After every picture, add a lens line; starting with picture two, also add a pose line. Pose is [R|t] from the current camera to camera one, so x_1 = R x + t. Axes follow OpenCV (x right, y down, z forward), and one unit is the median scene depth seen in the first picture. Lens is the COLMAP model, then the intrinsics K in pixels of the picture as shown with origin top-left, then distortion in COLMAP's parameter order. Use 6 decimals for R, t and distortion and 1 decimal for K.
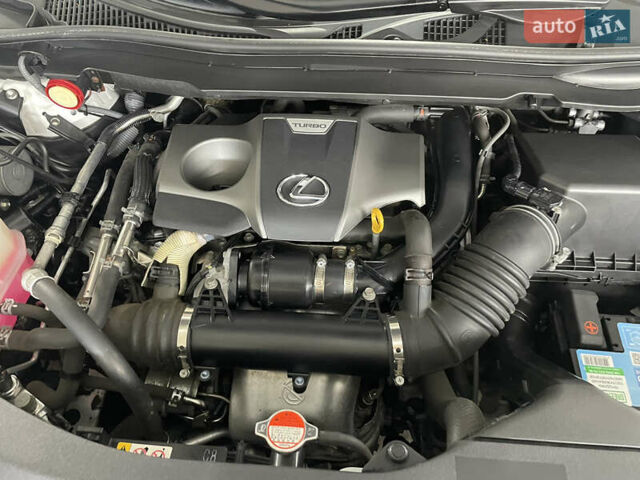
lens RADIAL K [[492.9, 0, 320.0], [0, 492.9, 240.0], [0, 0, 1]] dist [0.111764, -0.160631]
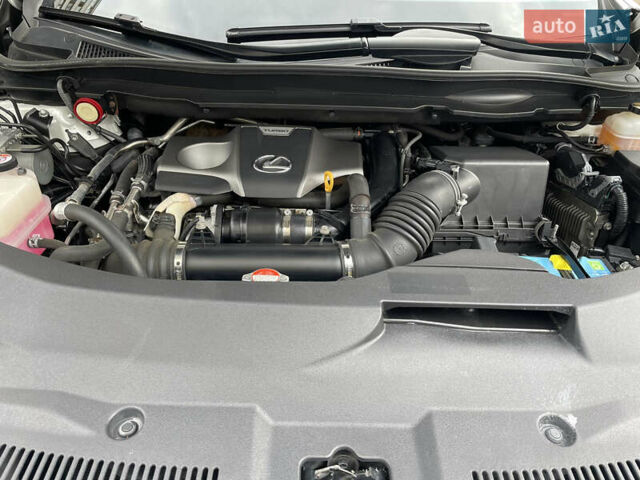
lens RADIAL K [[492.9, 0, 320.0], [0, 492.9, 240.0], [0, 0, 1]] dist [0.111764, -0.160631]
pose [[0.995947, -0.012785, 0.089034, -0.027751], [0.038909, 0.953679, -0.298299, 0.488178], [-0.081096, 0.300554, 0.950311, -0.214009]]
